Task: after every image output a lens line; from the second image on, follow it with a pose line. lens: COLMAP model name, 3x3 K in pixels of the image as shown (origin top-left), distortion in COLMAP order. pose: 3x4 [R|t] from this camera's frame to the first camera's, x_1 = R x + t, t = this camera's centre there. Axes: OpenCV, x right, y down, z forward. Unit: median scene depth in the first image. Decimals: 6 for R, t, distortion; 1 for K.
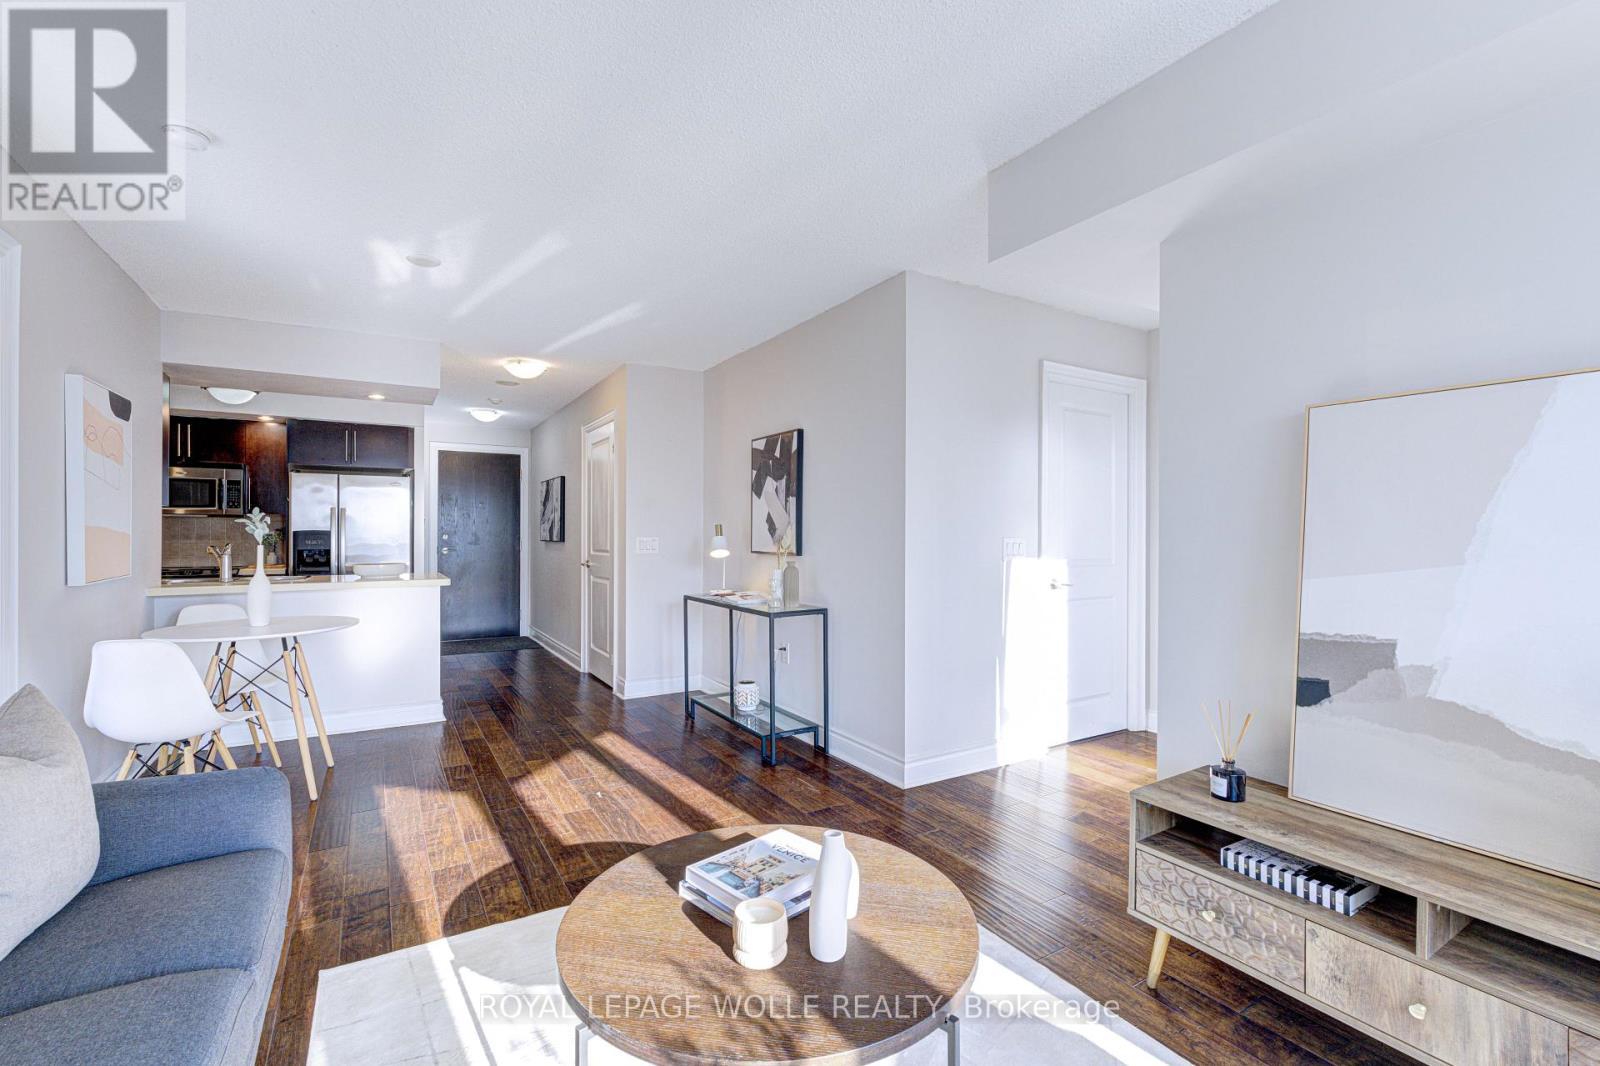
lens RADIAL K [[701.4, 0, 799.5], [0, 701.4, 529.9], [0, 0, 1]] dist [-0.004394, 0.001099]
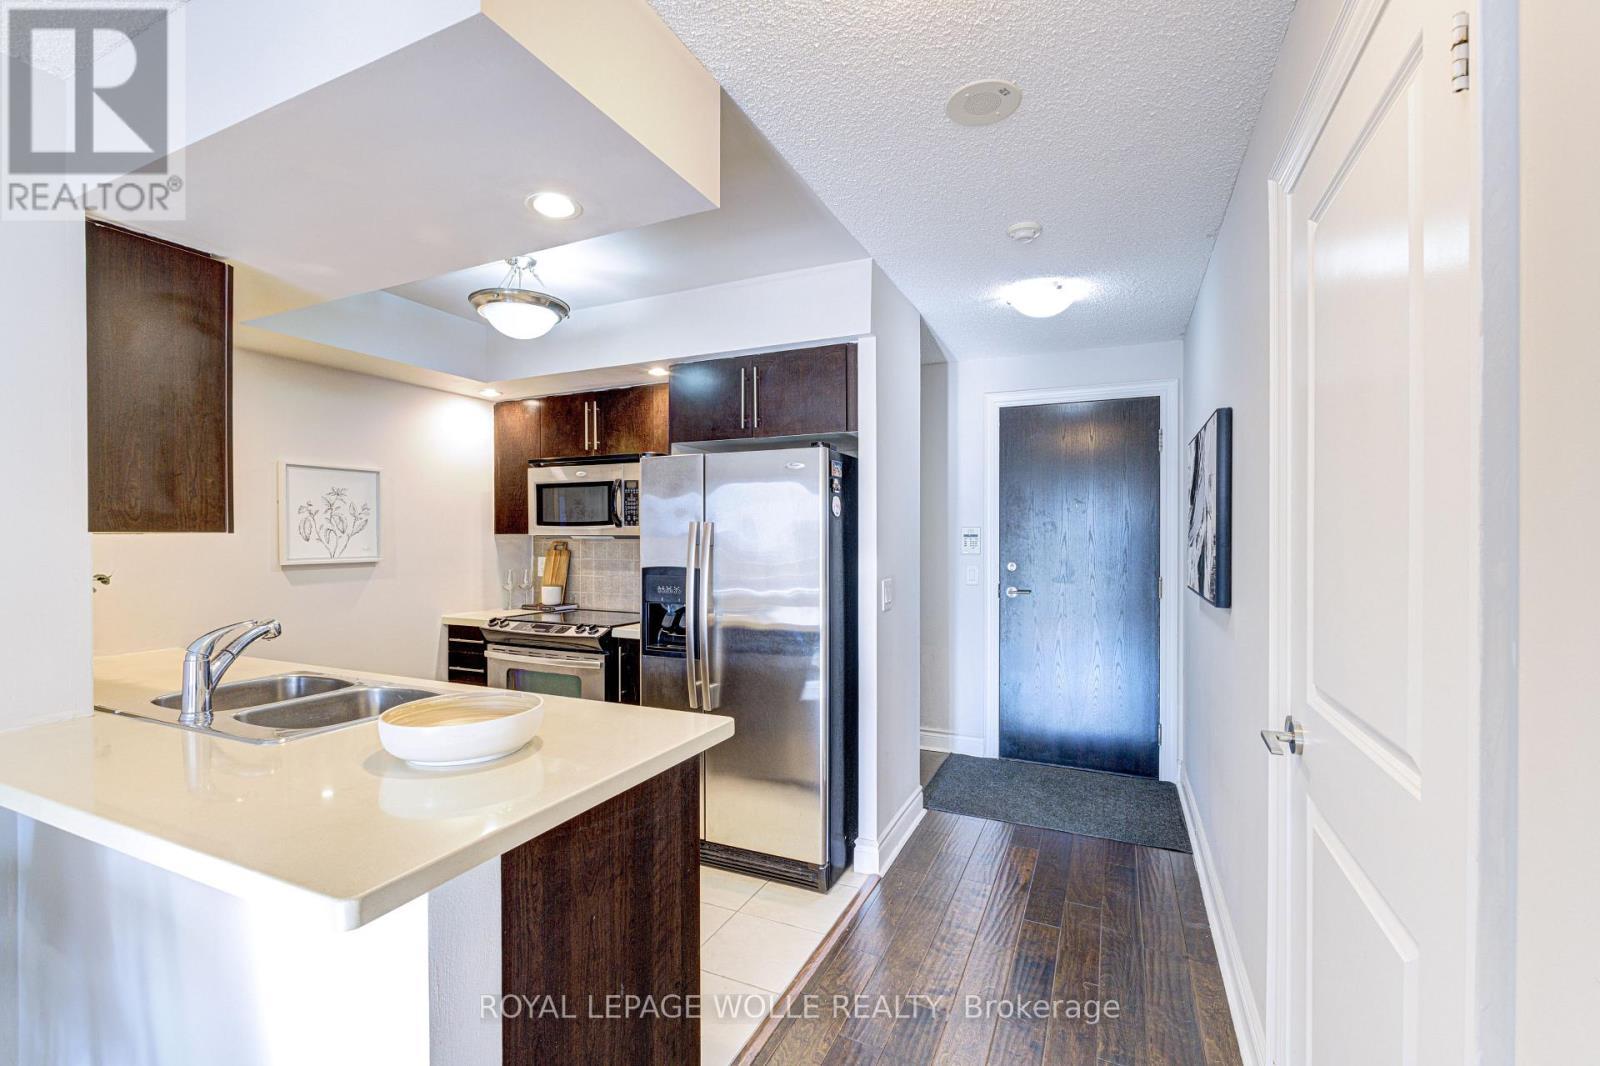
lens RADIAL K [[703.6, 0, 797.7], [0, 703.6, 536.7], [0, 0, 1]] dist [-0.001381, -0.000693]
pose [[0.559539, 0.005028, -0.828789, -0.327568], [0.007843, 0.999905, 0.011360, -0.042539], [0.828767, -0.012856, 0.559446, 1.220438]]
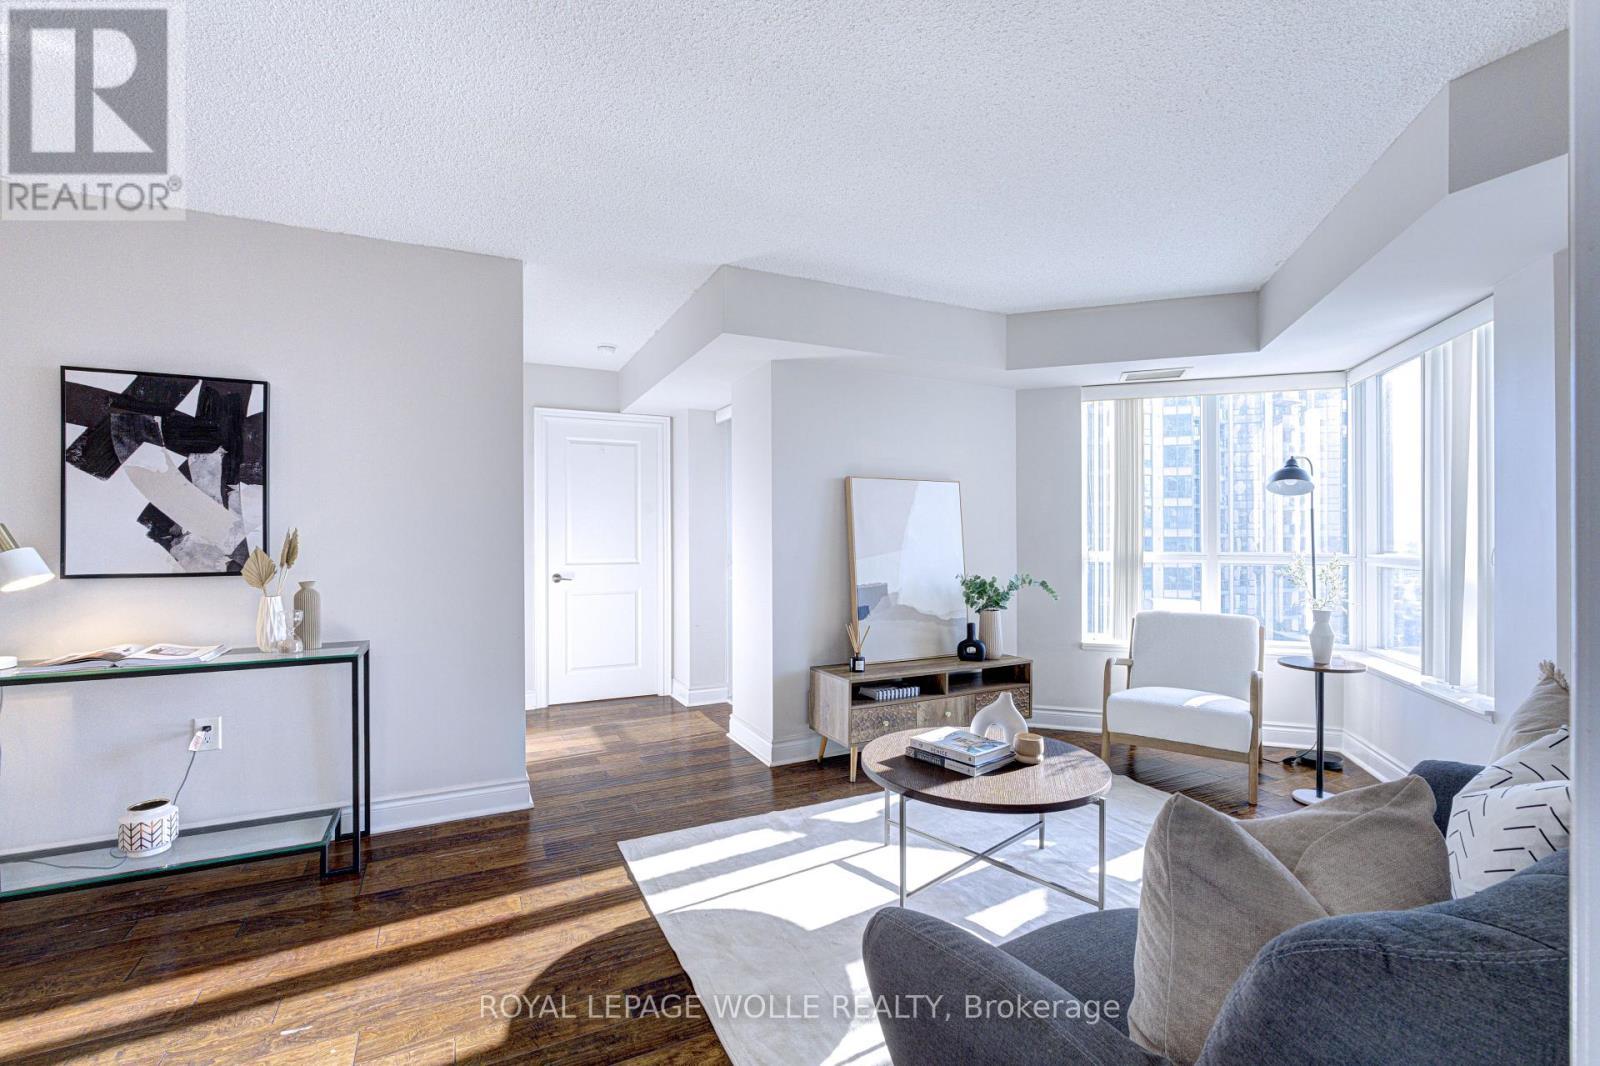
lens RADIAL K [[701.4, 0, 787.4], [0, 701.4, 536.4], [0, 0, 1]] dist [-0.004394, 0.001099]
pose [[0.085526, -0.000414, 0.996336, -0.702272], [-0.001219, 0.999999, 0.000520, -0.000089], [-0.996335, -0.001259, 0.085525, 0.521495]]
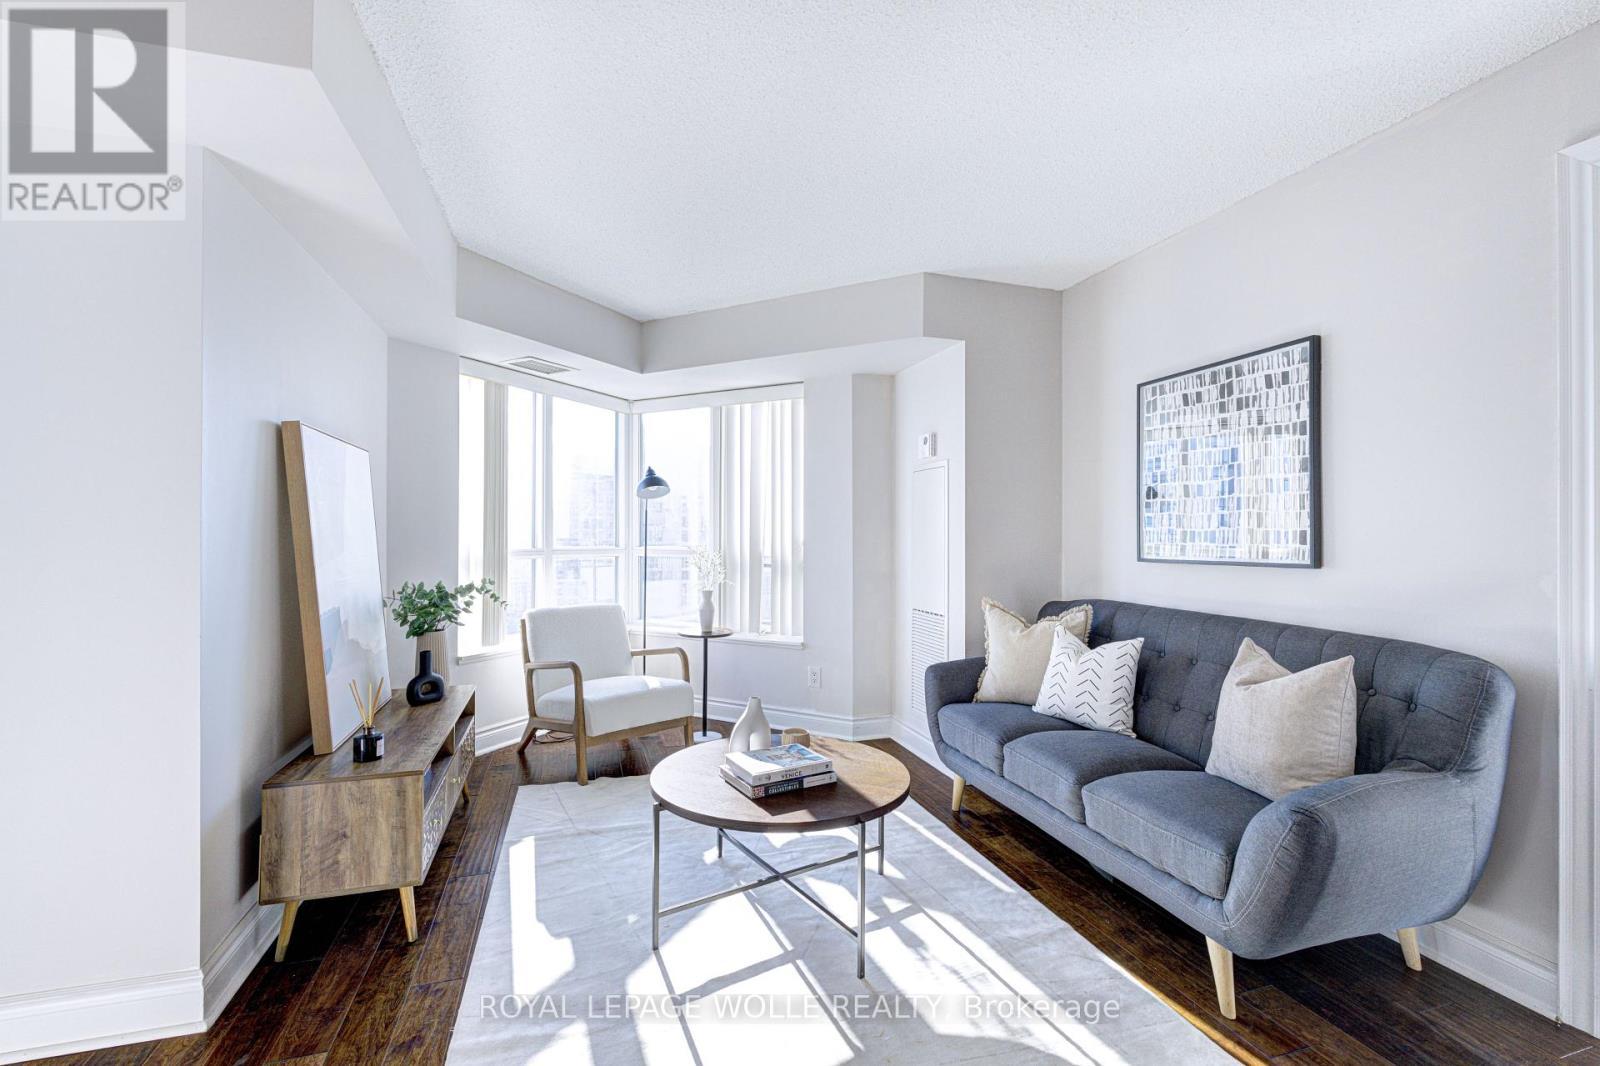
lens RADIAL K [[701.4, 0, 795.4], [0, 701.4, 526.4], [0, 0, 1]] dist [-0.004394, 0.001099]
pose [[-0.971094, -0.001372, 0.238694, -0.180209], [-0.004602, 0.999905, -0.012976, 0.003070], [-0.238654, -0.013700, -0.971008, 1.000619]]
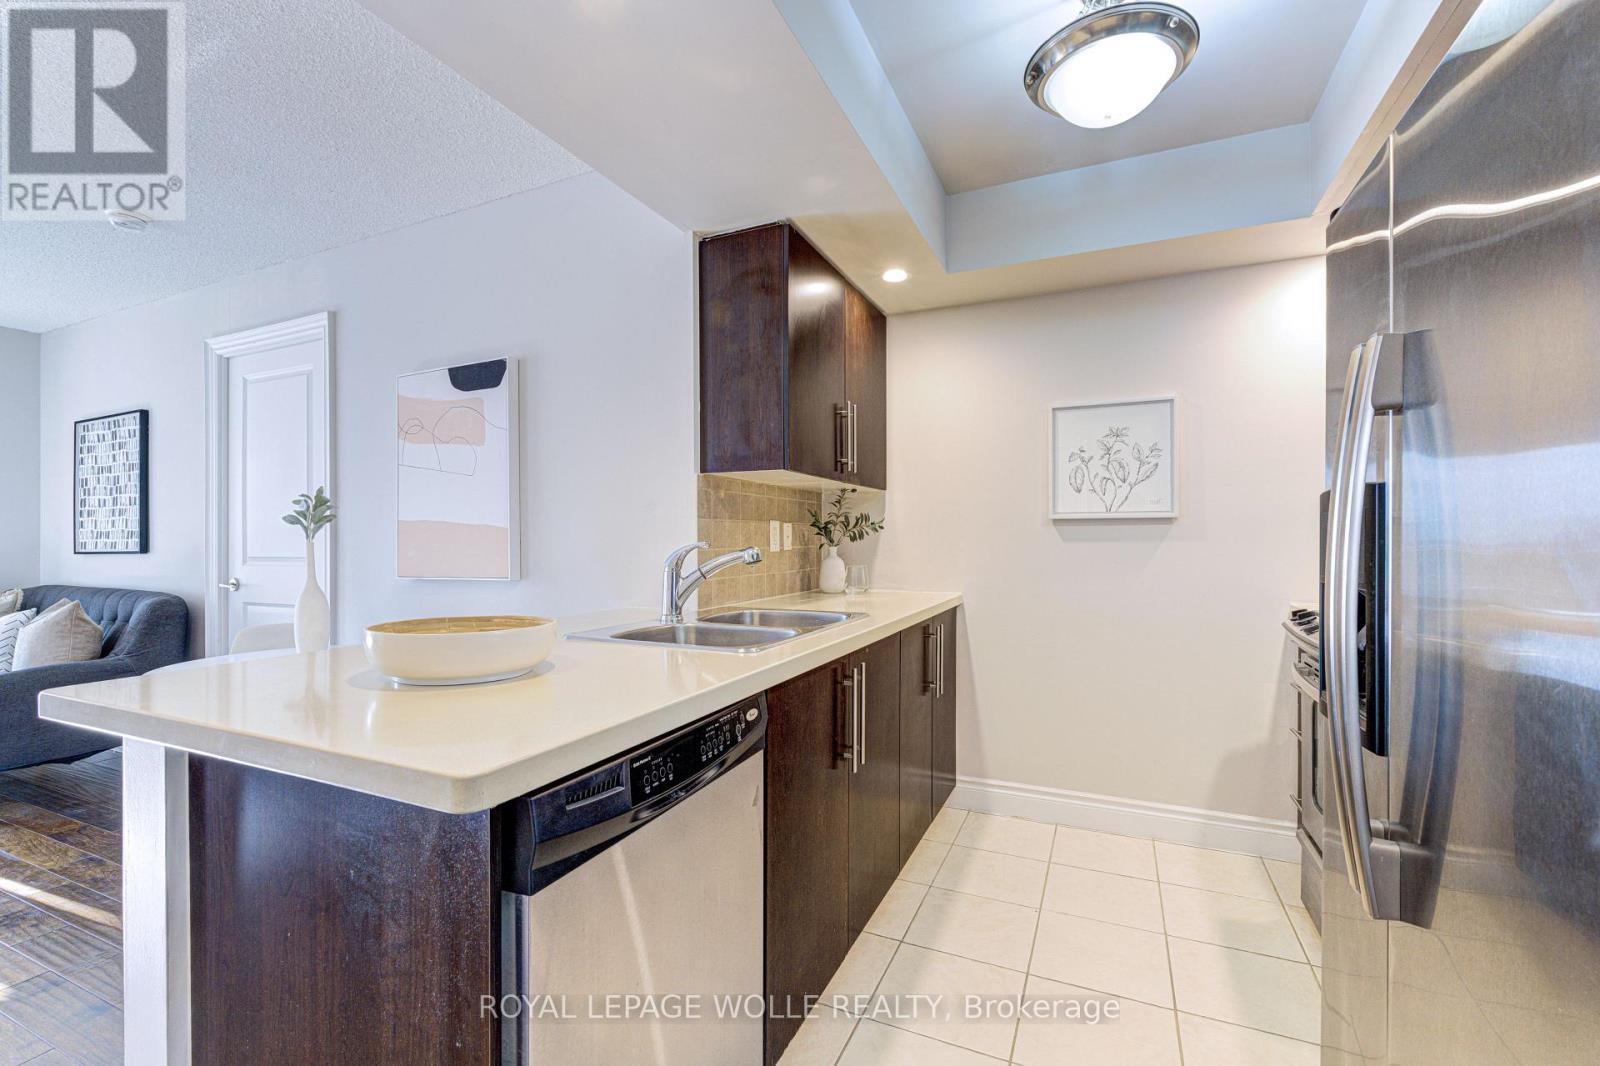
lens RADIAL K [[703.6, 0, 790.2], [0, 703.6, 528.9], [0, 0, 1]] dist [-0.001381, -0.000693]
pose [[-0.829767, -0.002303, -0.558105, -0.708430], [0.007477, 0.999856, -0.015242, 0.017550], [0.558060, -0.016821, -0.829630, 1.666789]]
